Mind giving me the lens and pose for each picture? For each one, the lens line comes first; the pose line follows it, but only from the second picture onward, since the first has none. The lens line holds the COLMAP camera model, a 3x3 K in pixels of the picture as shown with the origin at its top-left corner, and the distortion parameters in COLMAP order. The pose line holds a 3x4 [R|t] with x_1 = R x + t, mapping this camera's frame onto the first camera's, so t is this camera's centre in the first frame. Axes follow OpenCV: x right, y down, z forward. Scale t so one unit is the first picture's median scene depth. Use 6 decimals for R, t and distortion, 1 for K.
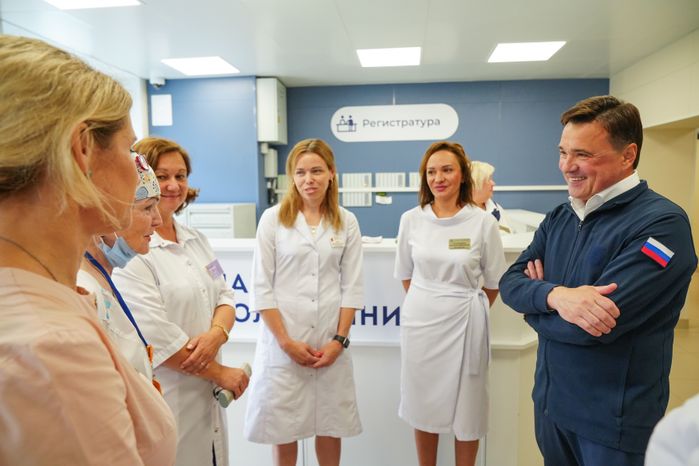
lens RADIAL K [[480.3, 0, 343.6], [0, 480.3, 228.4], [0, 0, 1]] dist [-0.007185, 0.017944]
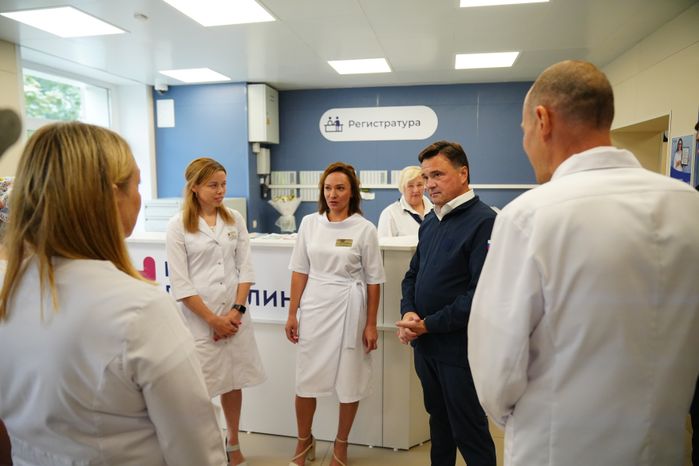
lens RADIAL K [[480.3, 0, 340.0], [0, 480.3, 225.9], [0, 0, 1]] dist [-0.007185, 0.017944]
pose [[0.996162, 0.016716, -0.085922, 0.130708], [-0.015176, 0.999713, 0.018548, -0.012008], [0.086207, -0.017172, 0.996129, -0.085311]]
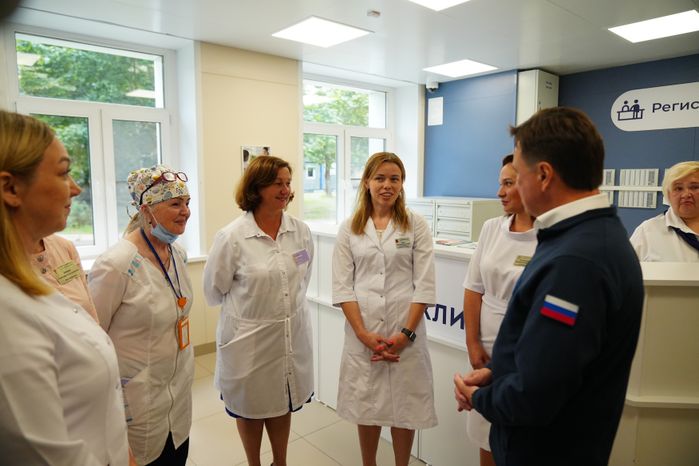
lens RADIAL K [[480.3, 0, 358.8], [0, 480.3, 224.0], [0, 0, 1]] dist [-0.007185, 0.017944]
pose [[0.767845, 0.075450, -0.636178, 0.218289], [-0.064191, 0.997104, 0.040779, -0.021107], [0.637412, 0.009525, 0.770464, 0.034527]]
